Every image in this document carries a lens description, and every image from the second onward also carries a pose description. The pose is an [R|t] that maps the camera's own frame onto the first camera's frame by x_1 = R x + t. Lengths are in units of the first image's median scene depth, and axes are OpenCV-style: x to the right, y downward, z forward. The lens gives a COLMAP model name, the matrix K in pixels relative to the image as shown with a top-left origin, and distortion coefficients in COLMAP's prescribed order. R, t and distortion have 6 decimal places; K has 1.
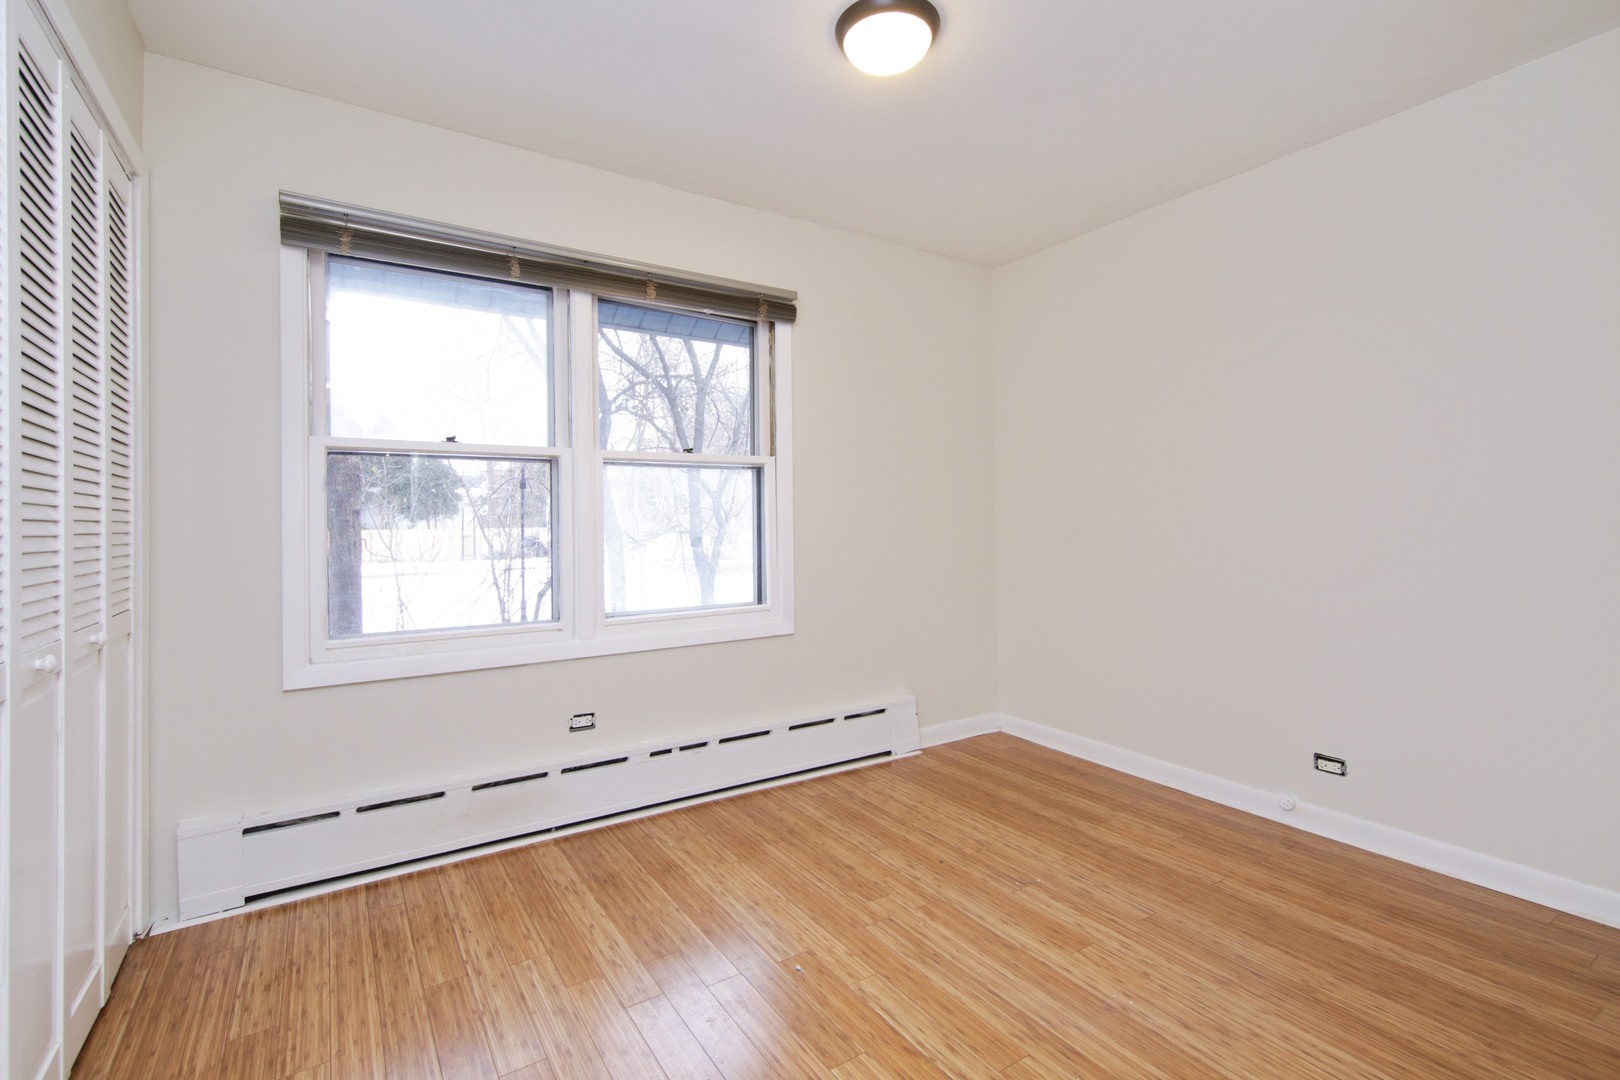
lens RADIAL K [[748.1, 0, 807.2], [0, 748.1, 519.9], [0, 0, 1]] dist [-0.001726, -0.003946]
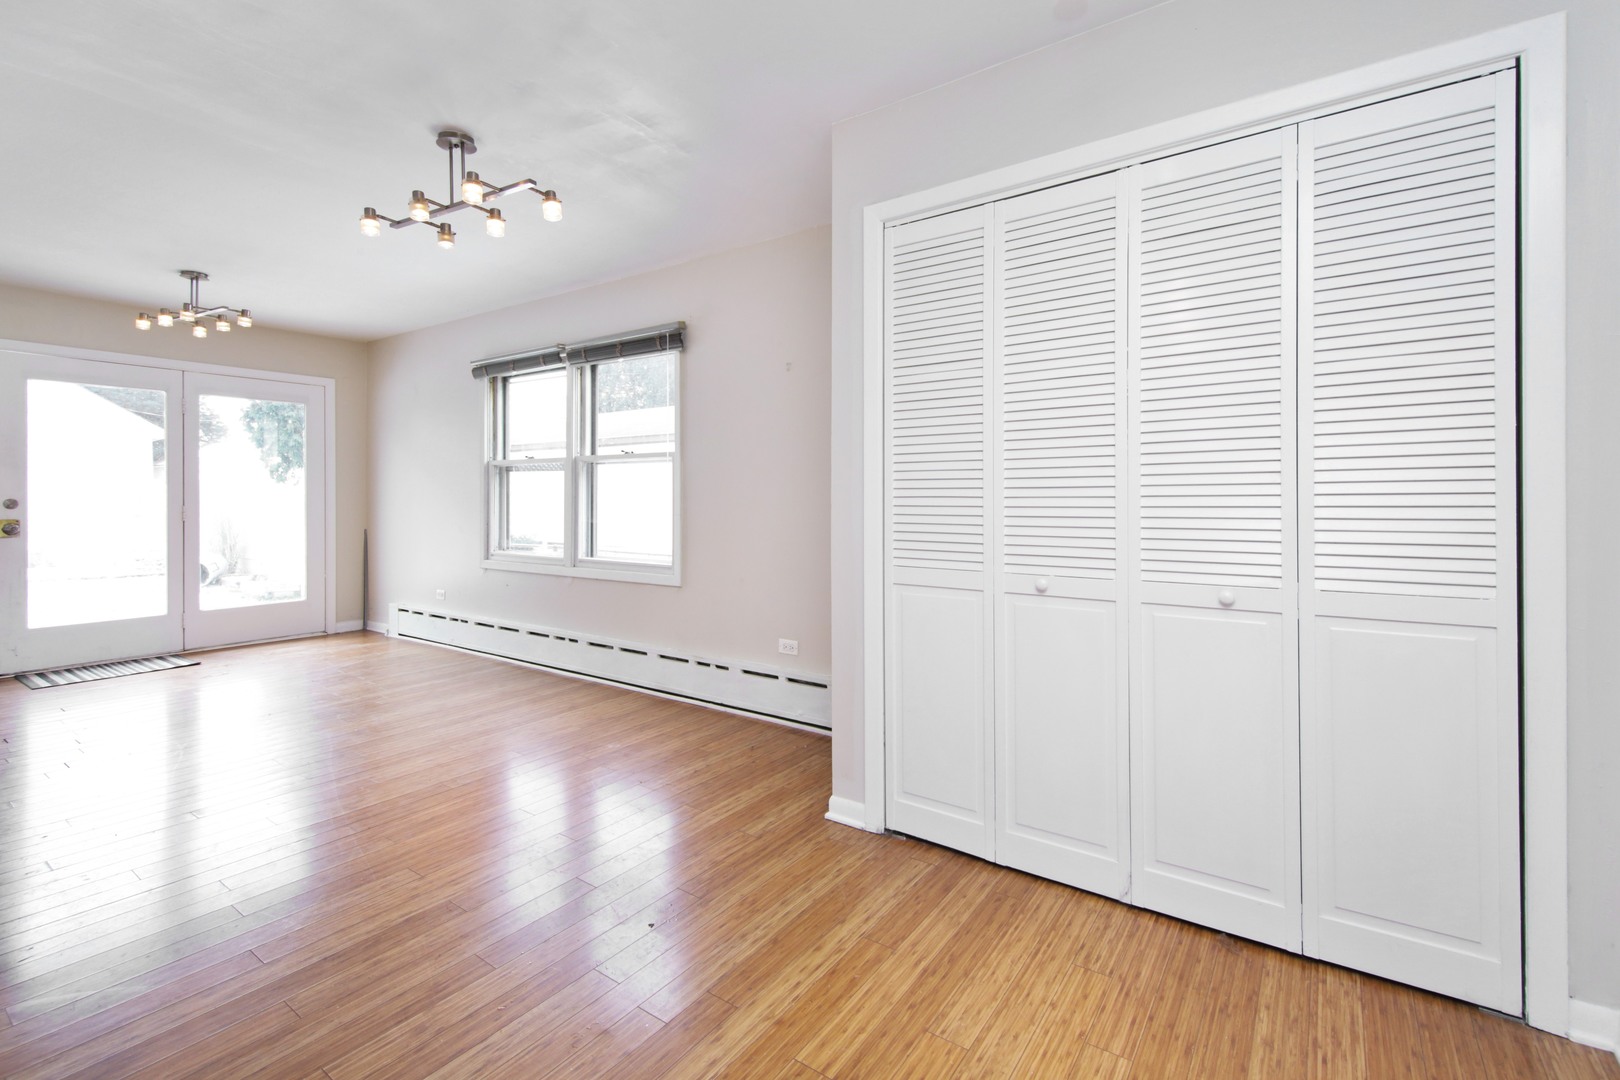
lens RADIAL K [[722.1, 0, 811.5], [0, 722.1, 492.6], [0, 0, 1]] dist [0.215807, -0.000193]
pose [[0.365756, 0.000728, -0.930711, 1.304596], [-0.001822, 0.999998, 0.000067, -0.011557], [0.930709, 0.001671, 0.365756, 0.777911]]
